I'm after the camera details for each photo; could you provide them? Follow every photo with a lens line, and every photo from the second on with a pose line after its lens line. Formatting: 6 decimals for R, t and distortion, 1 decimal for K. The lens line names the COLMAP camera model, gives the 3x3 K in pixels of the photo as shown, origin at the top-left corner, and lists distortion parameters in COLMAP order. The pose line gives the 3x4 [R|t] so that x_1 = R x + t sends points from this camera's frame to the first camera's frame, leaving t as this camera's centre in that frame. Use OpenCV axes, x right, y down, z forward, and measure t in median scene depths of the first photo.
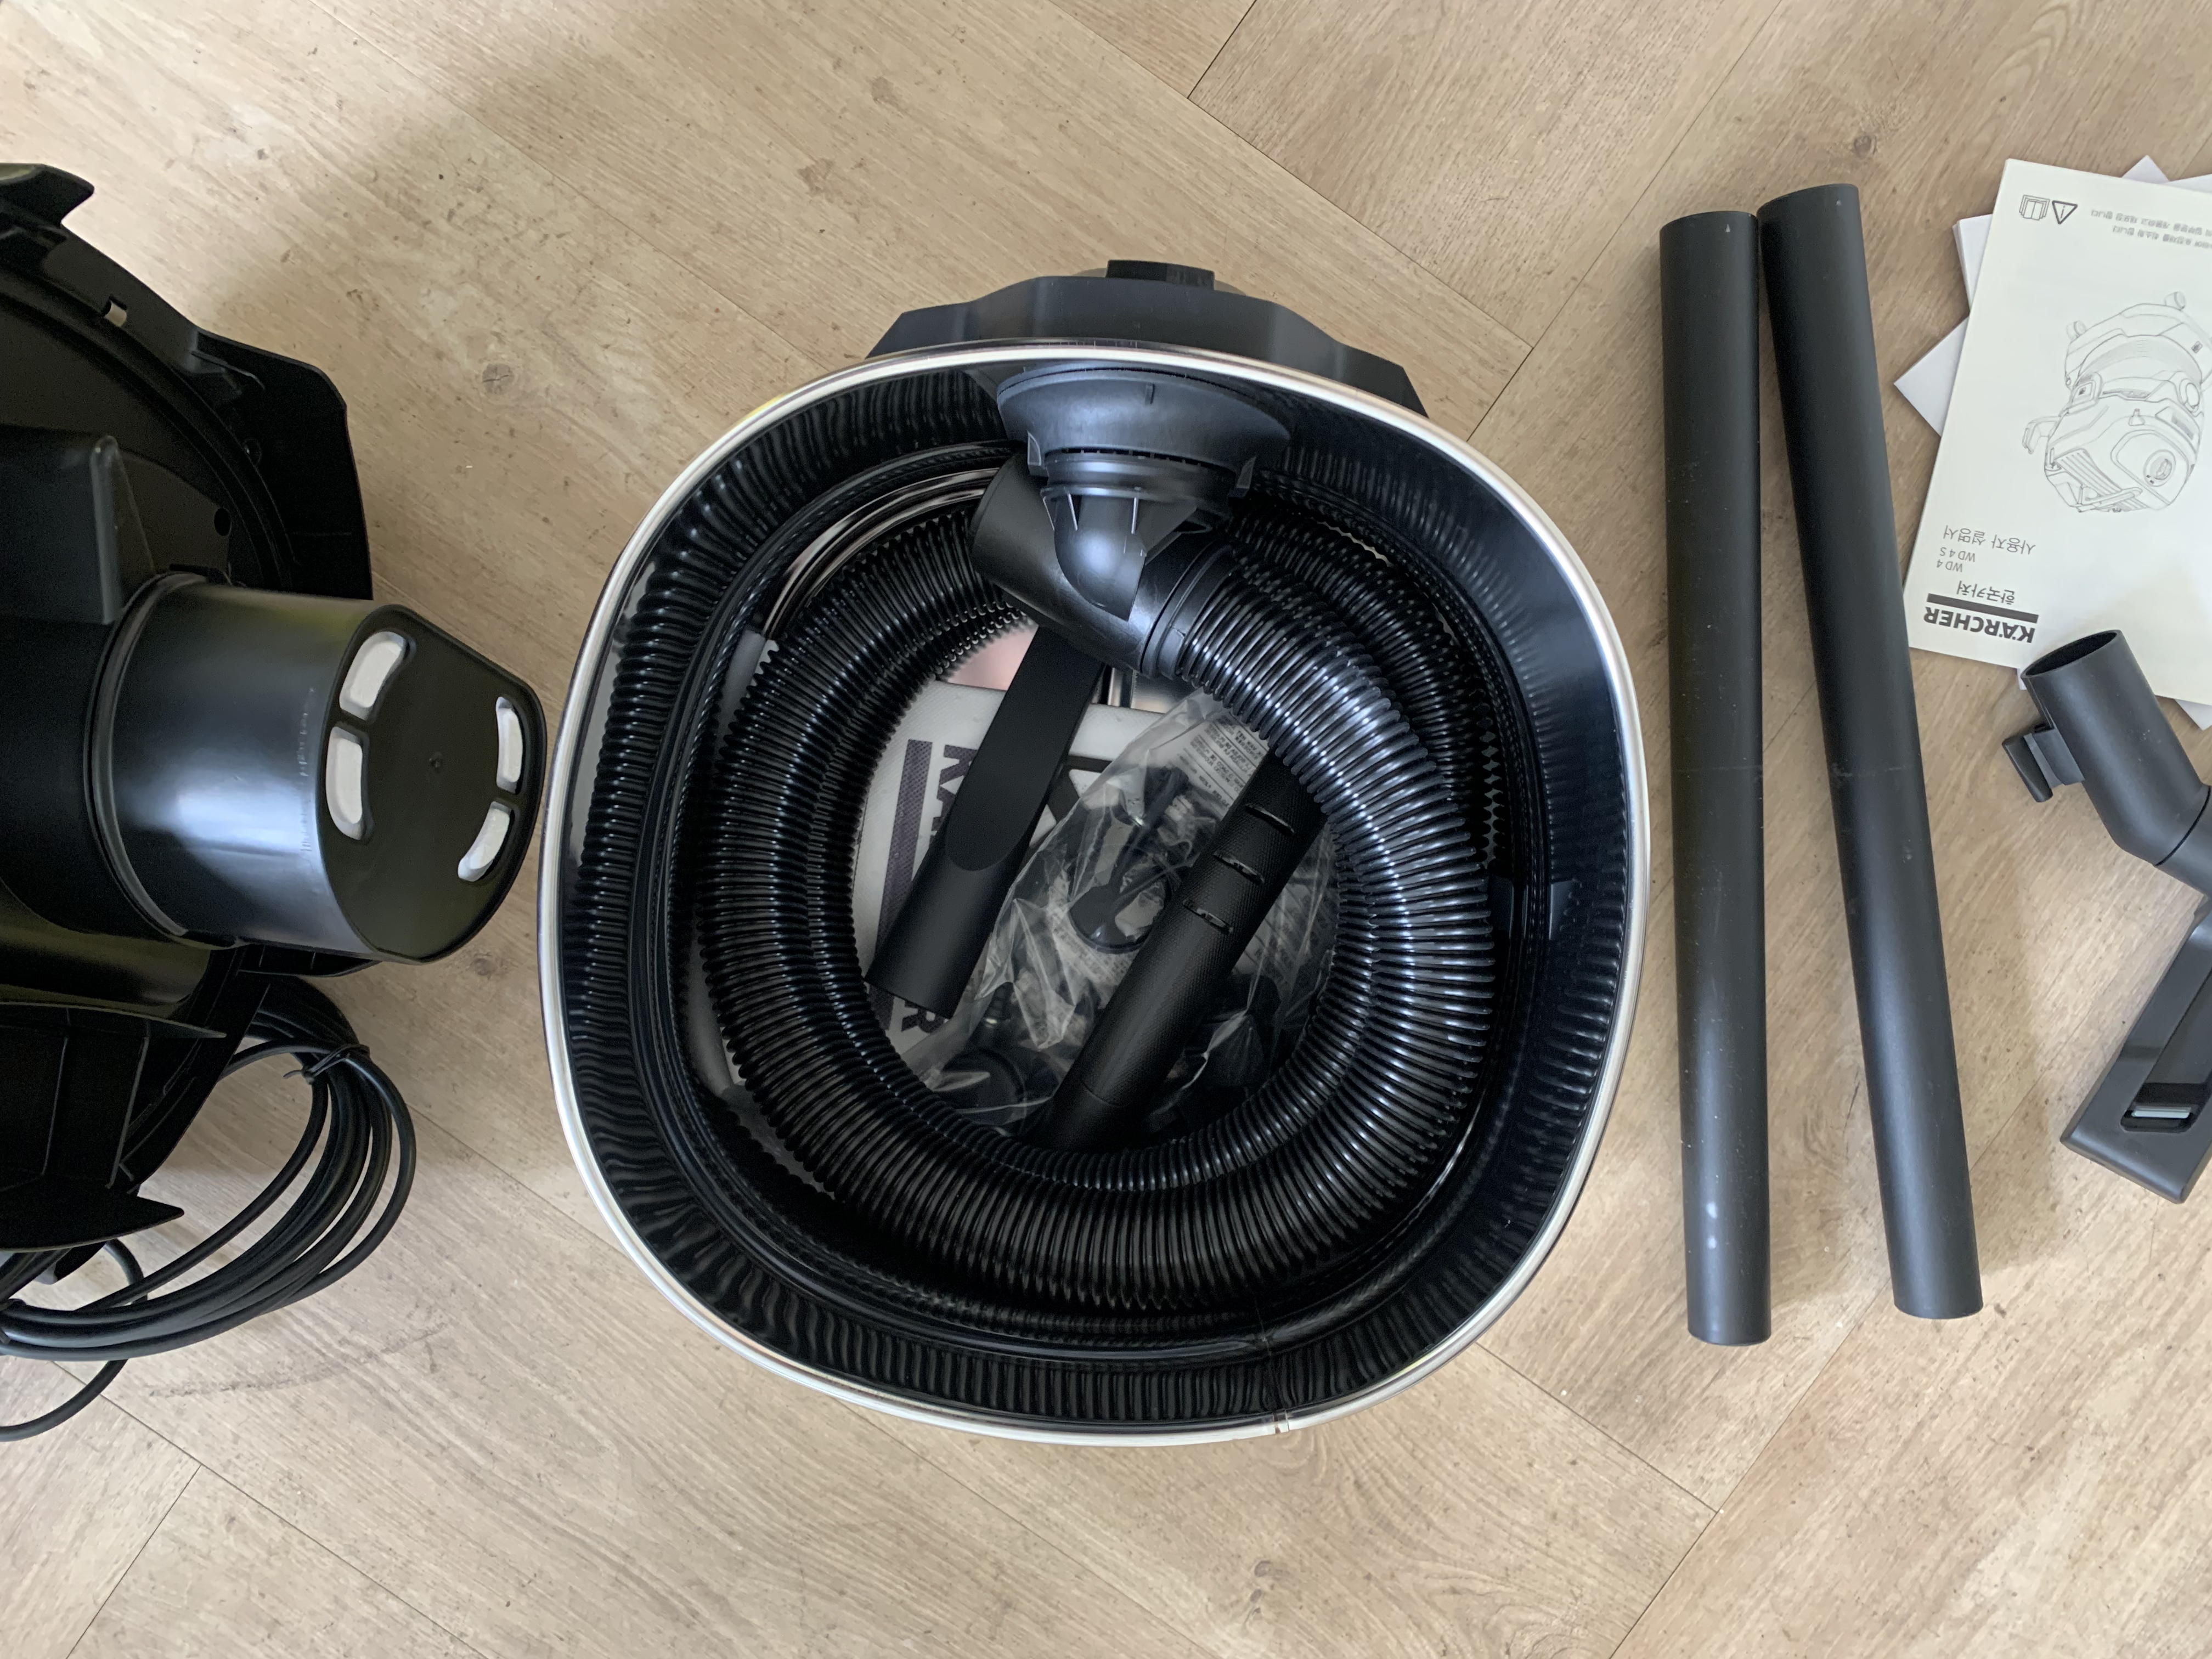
lens RADIAL K [[1661.9, 0, 1160.1], [0, 1661.9, 820.6], [0, 0, 1]] dist [0.010563, -0.009907]
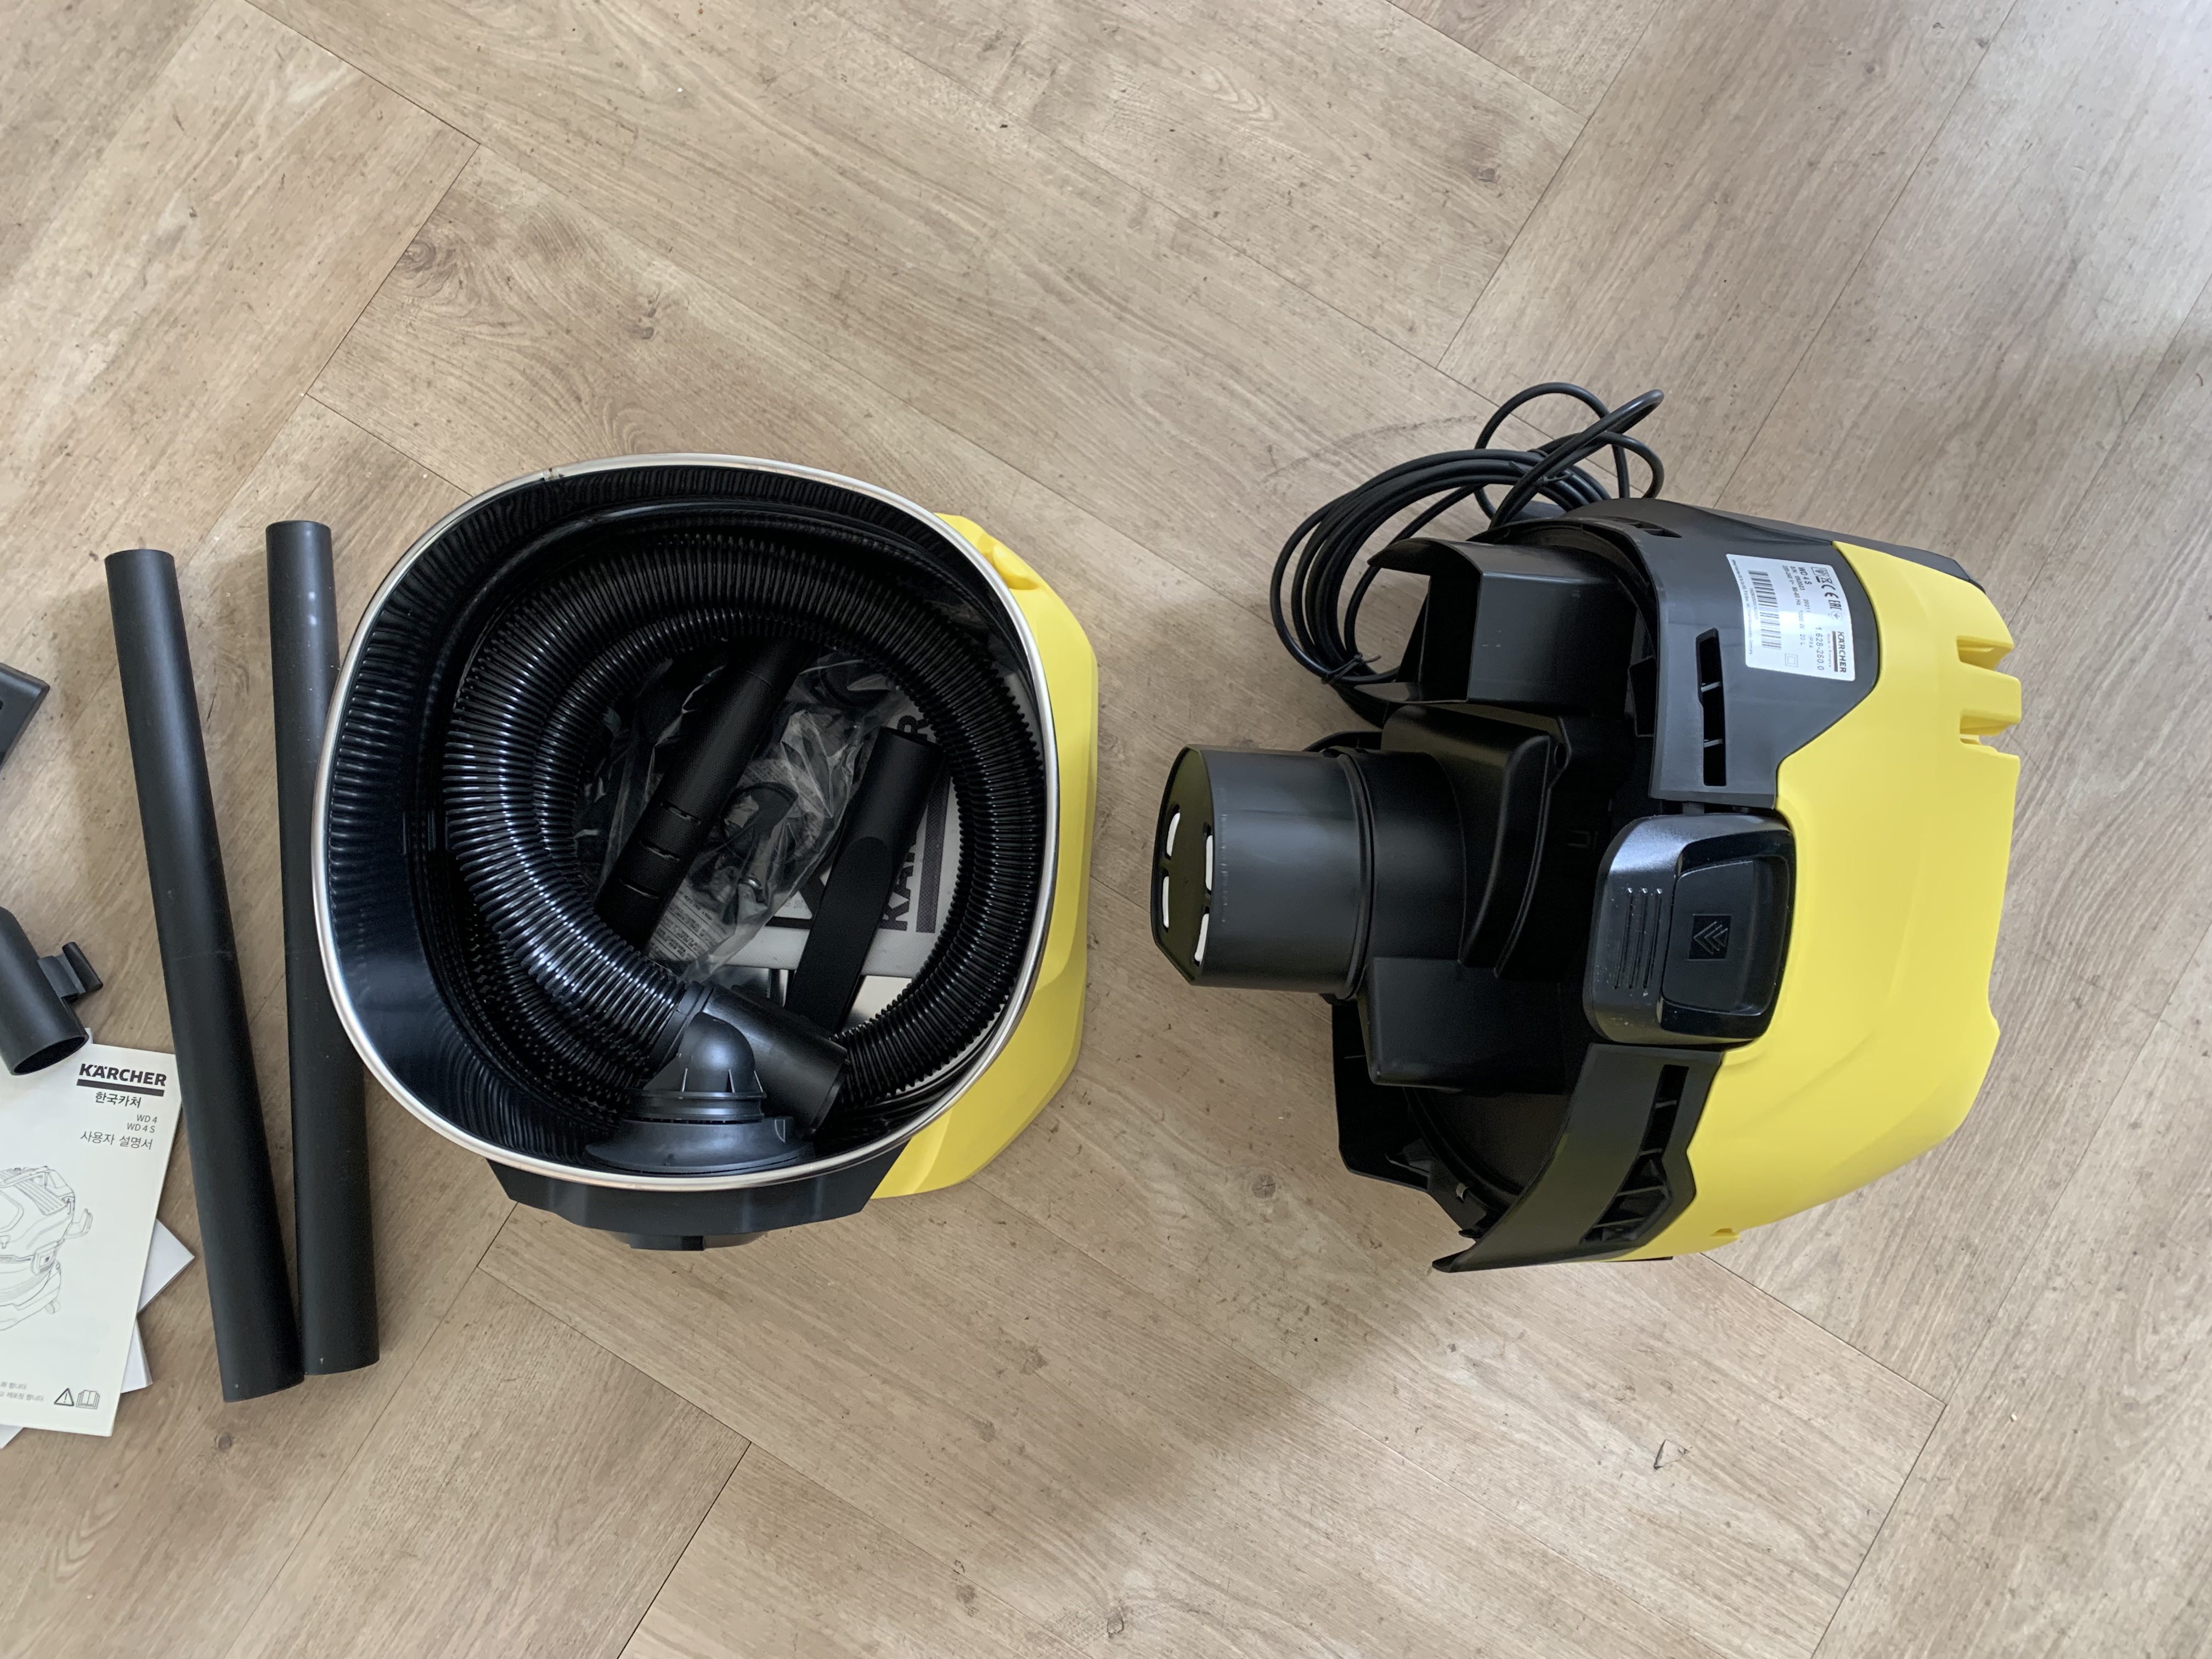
lens RADIAL K [[1661.9, 0, 1071.1], [0, 1661.9, 835.0], [0, 0, 1]] dist [0.010563, -0.009907]
pose [[-0.997815, 0.061632, -0.023785, -0.230419], [-0.062952, -0.996245, 0.059433, -0.054735], [-0.020033, 0.060800, 0.997949, -0.329589]]
